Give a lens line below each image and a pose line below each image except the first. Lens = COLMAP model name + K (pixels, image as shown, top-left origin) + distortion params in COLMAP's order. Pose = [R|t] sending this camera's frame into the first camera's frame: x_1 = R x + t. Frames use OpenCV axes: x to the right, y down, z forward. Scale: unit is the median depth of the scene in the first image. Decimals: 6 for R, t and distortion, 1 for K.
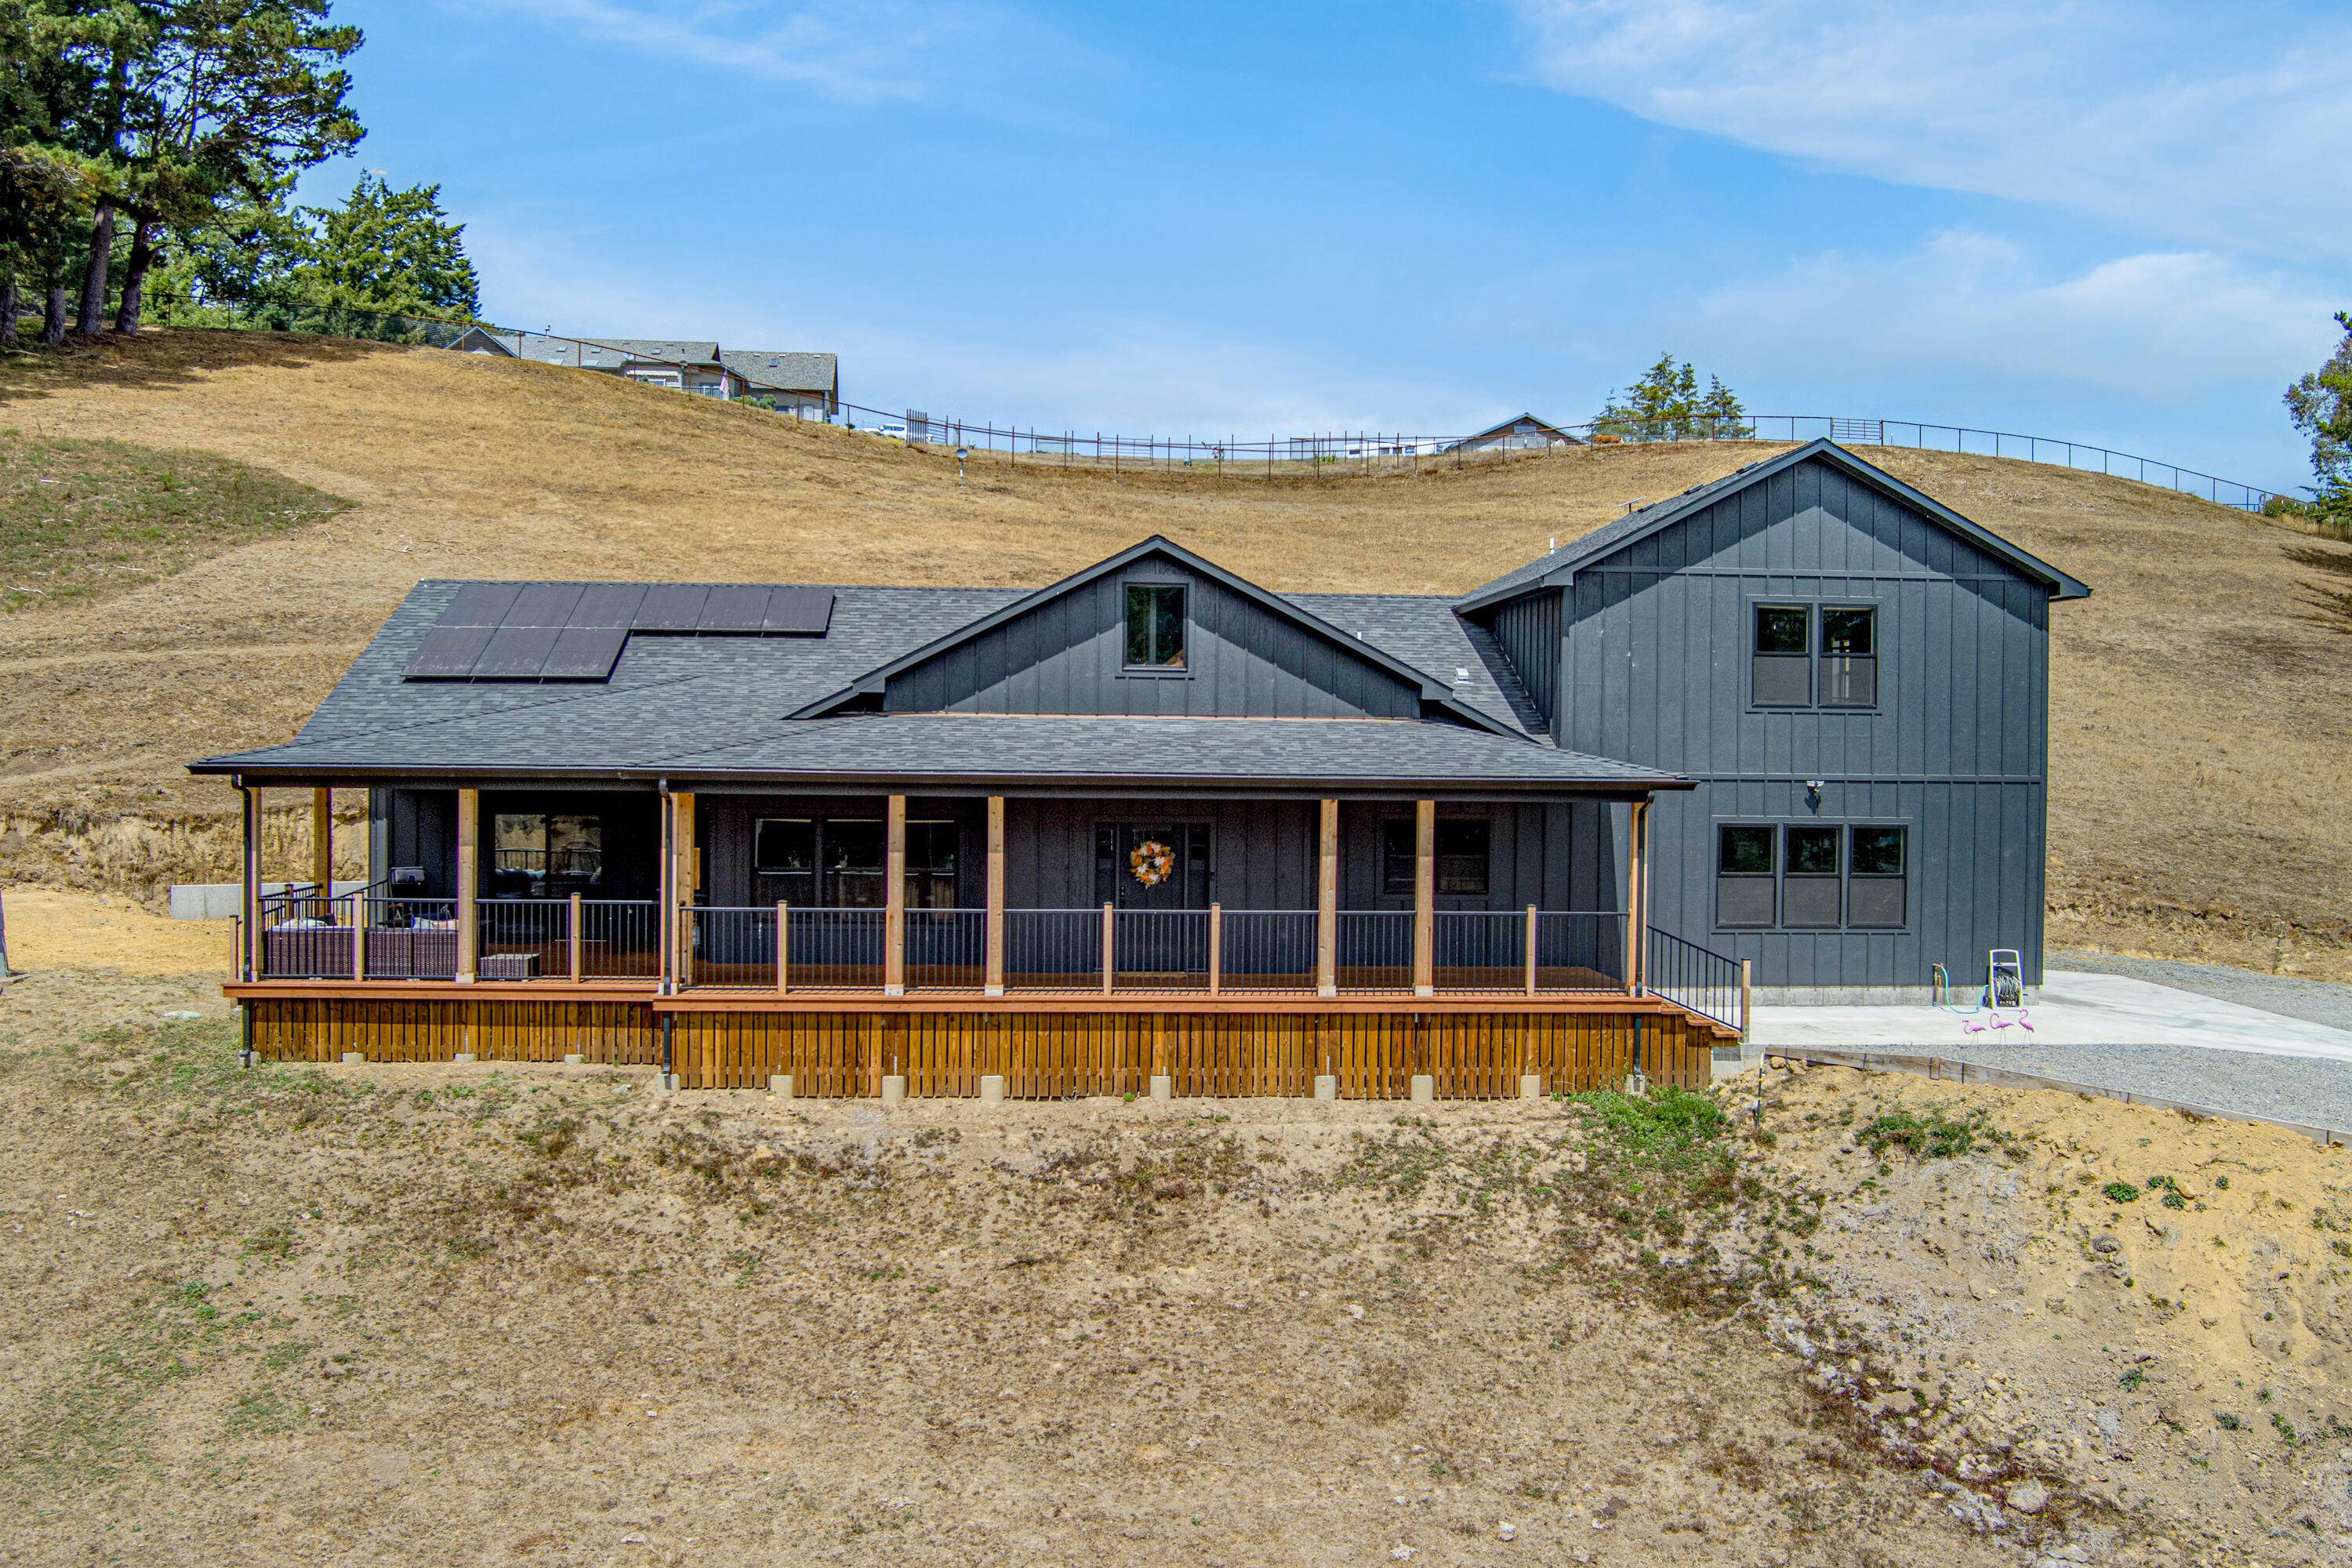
lens RADIAL K [[1903.7, 0, 1179.0], [0, 1903.7, 780.4], [0, 0, 1]] dist [-0.082655, 0.037514]
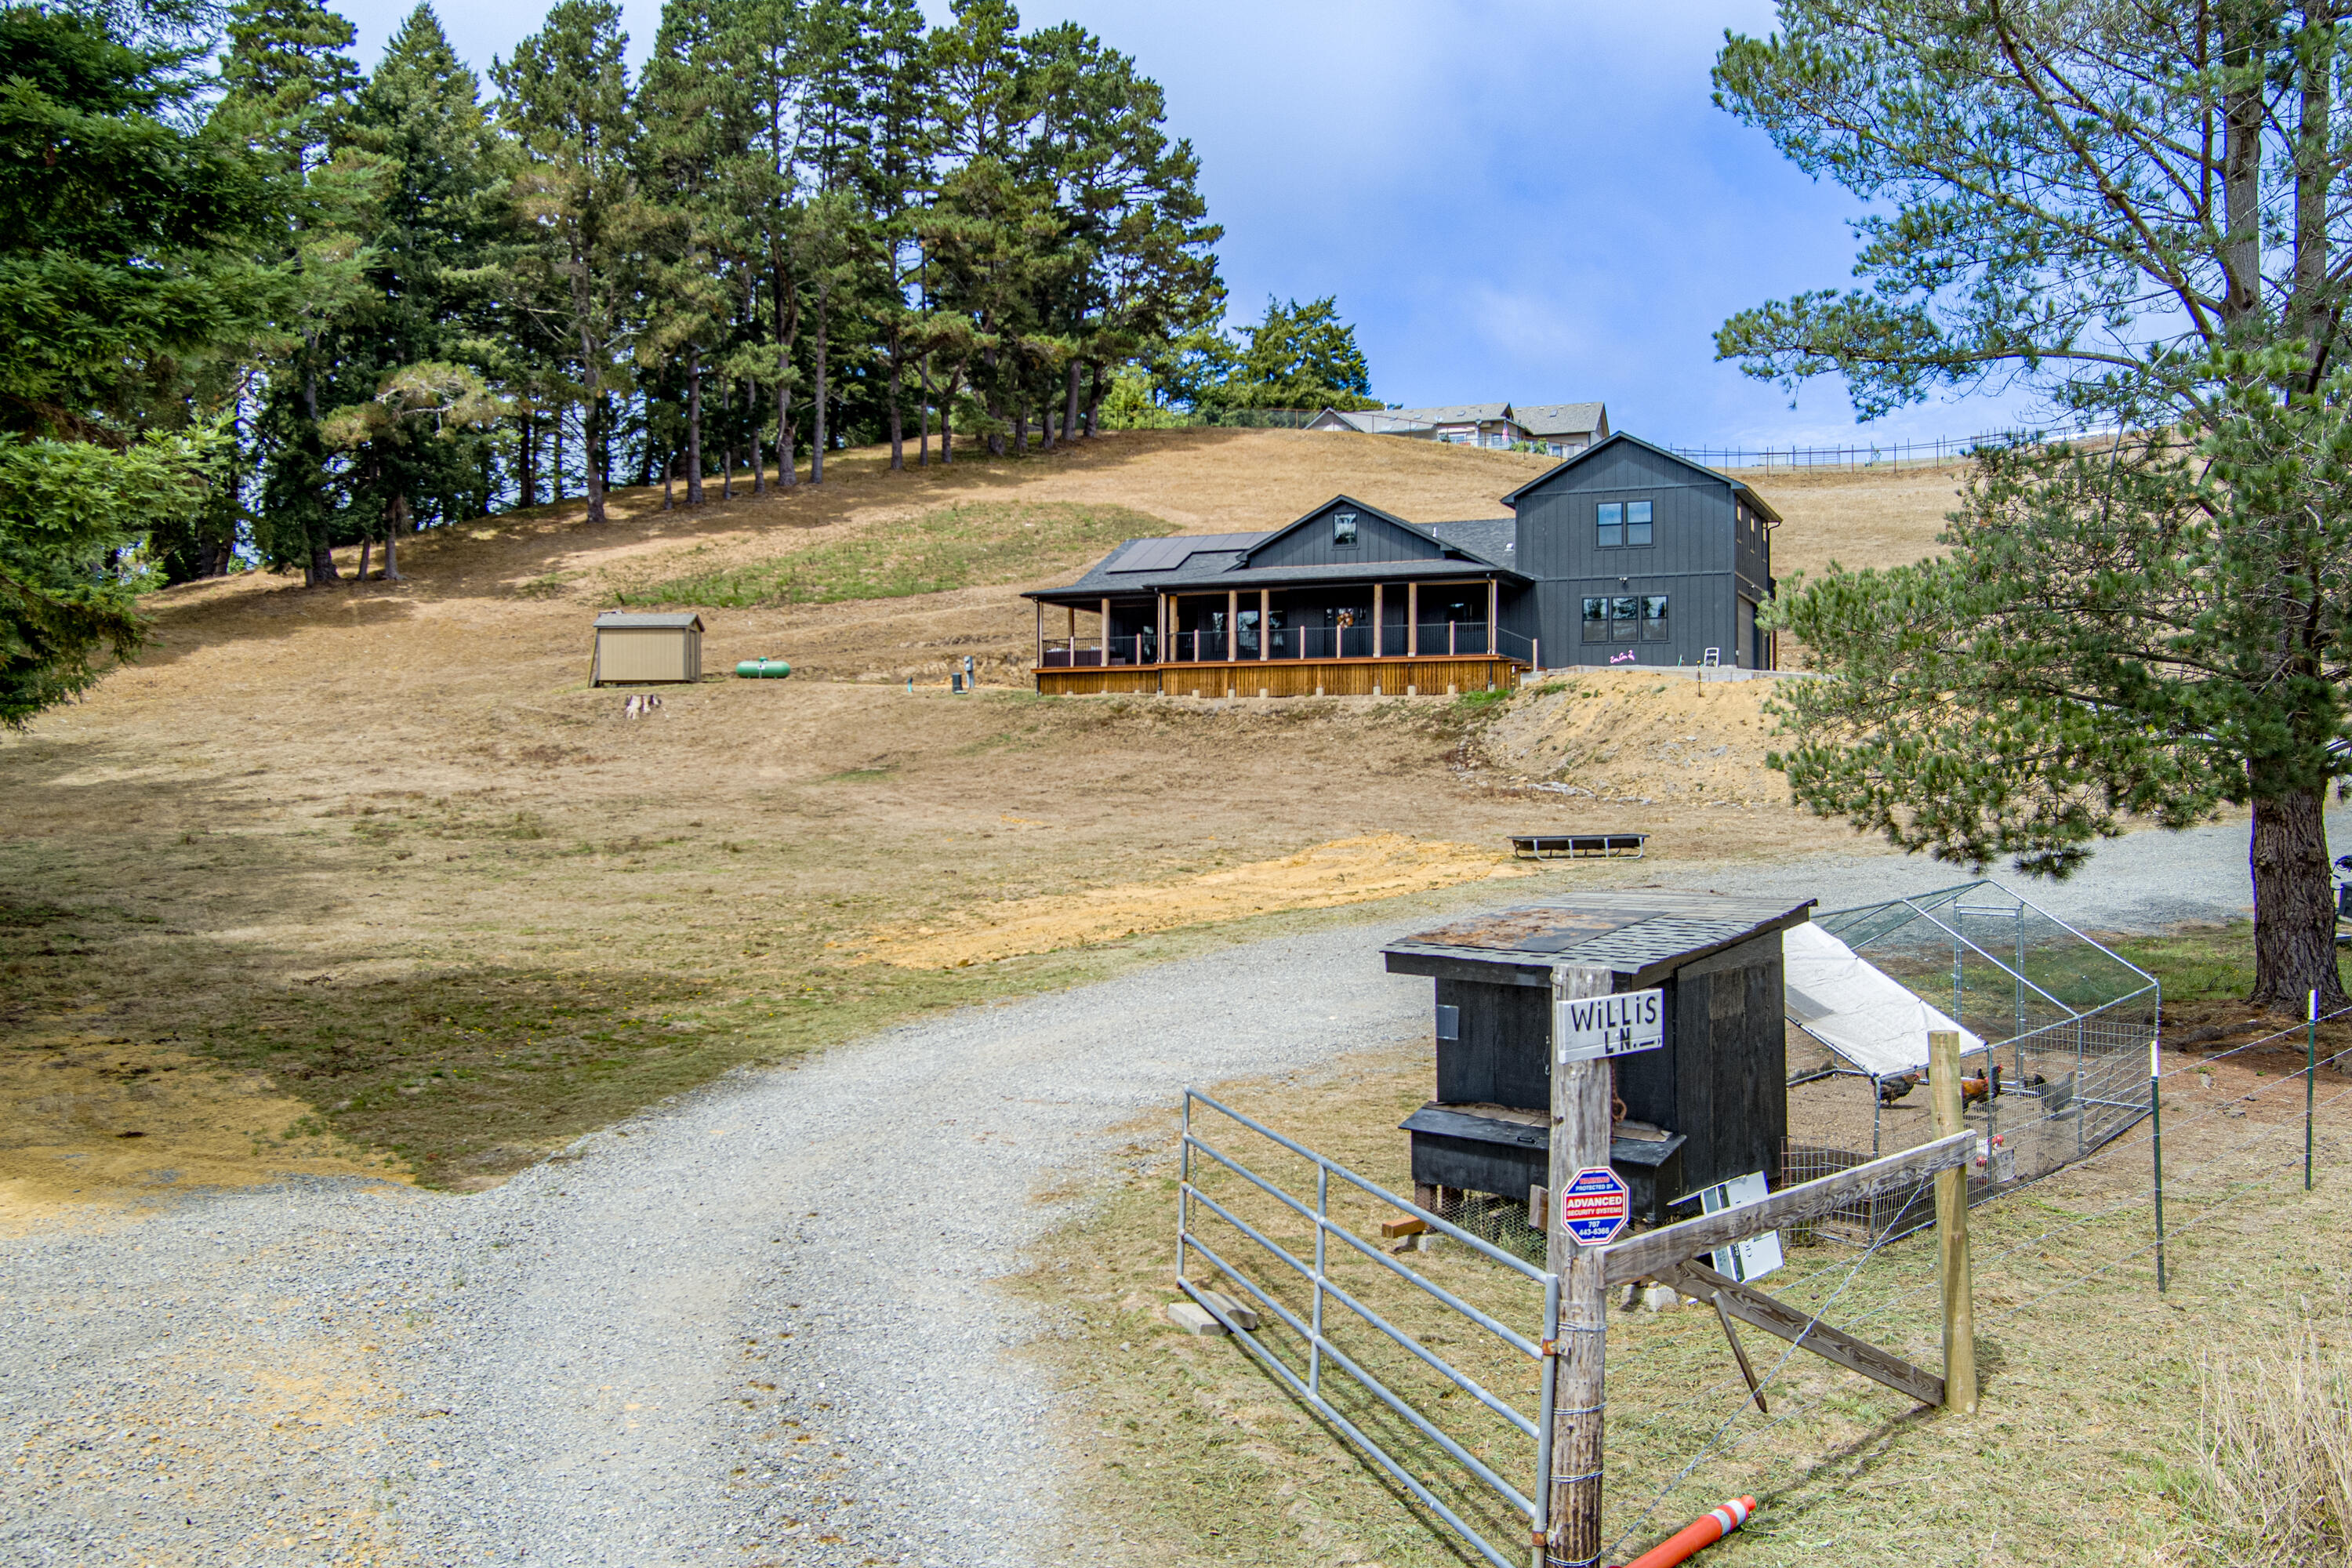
lens RADIAL K [[1897.9, 0, 1159.0], [0, 1897.9, 797.6], [0, 0, 1]] dist [-0.072719, 0.011719]
pose [[0.868105, -0.003492, -0.496368, 1.138474], [-0.002709, 0.999927, -0.011774, 0.343244], [0.496373, 0.011566, 0.868032, -1.484957]]
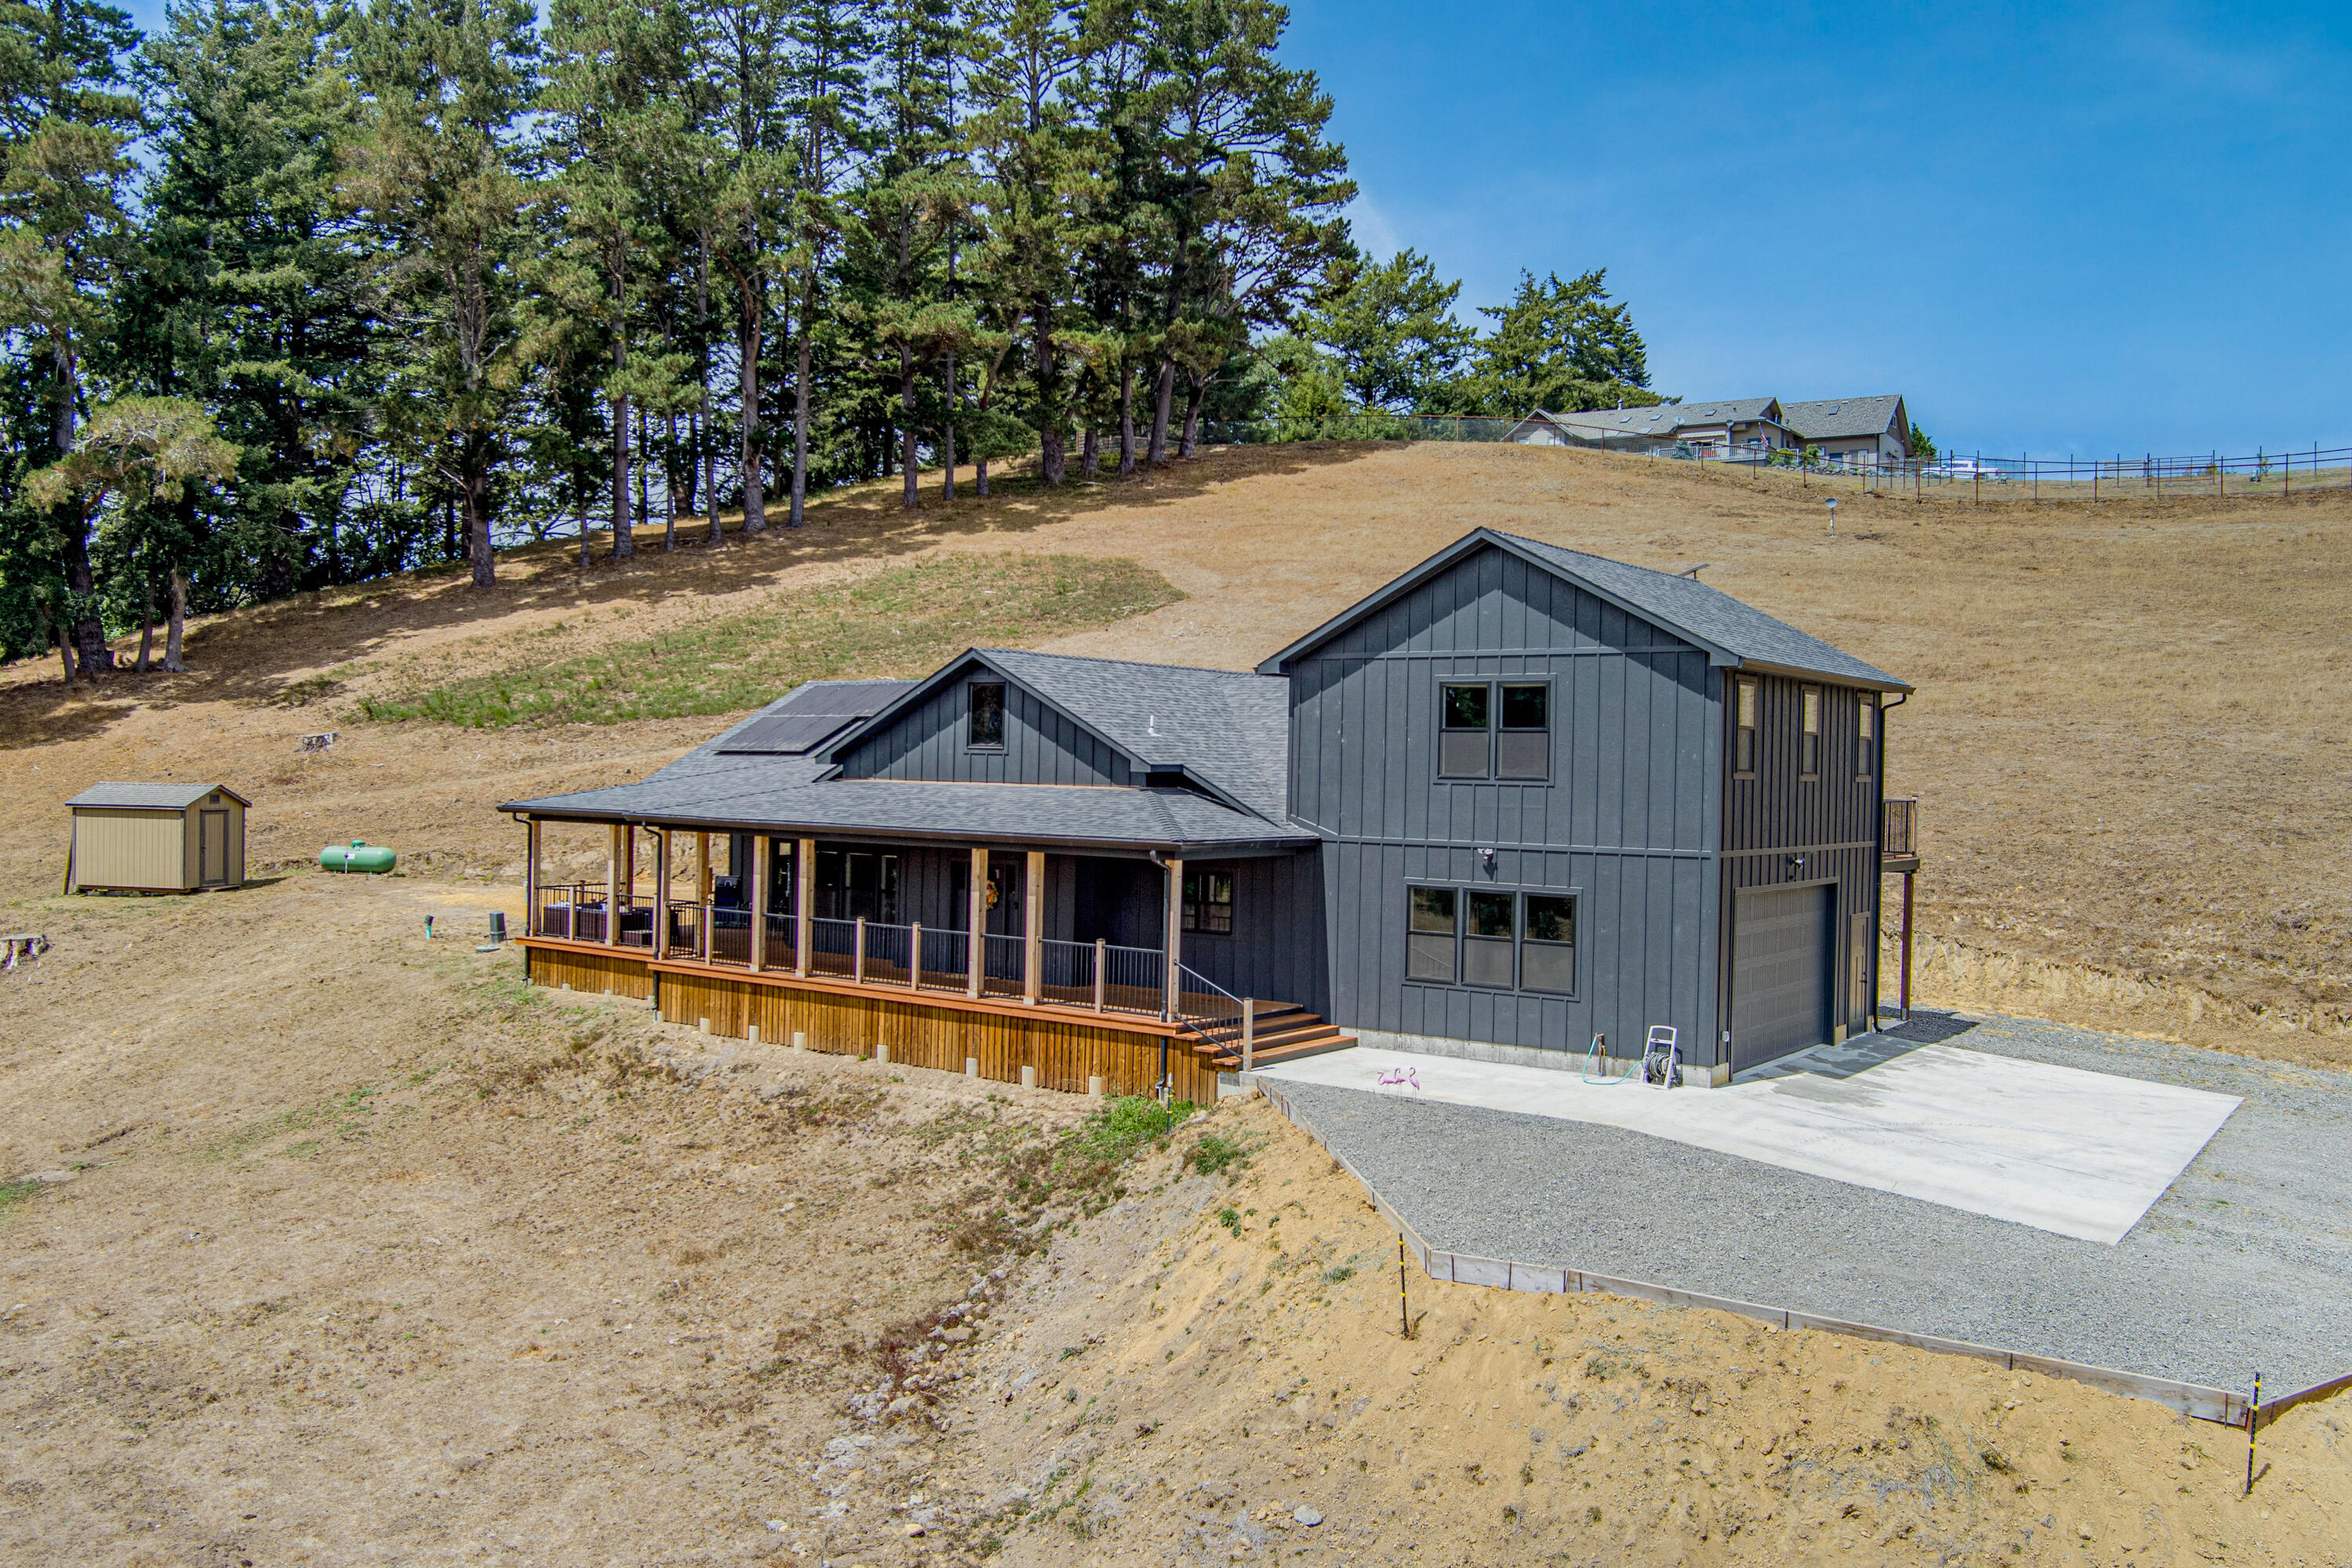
lens RADIAL K [[1903.7, 0, 1167.8], [0, 1903.7, 781.2], [0, 0, 1]] dist [-0.082655, 0.037514]
pose [[0.757850, 0.009506, -0.652360, 1.030604], [-0.022358, 0.999685, -0.011407, -0.024977], [0.652046, 0.023230, 0.757823, 0.083805]]
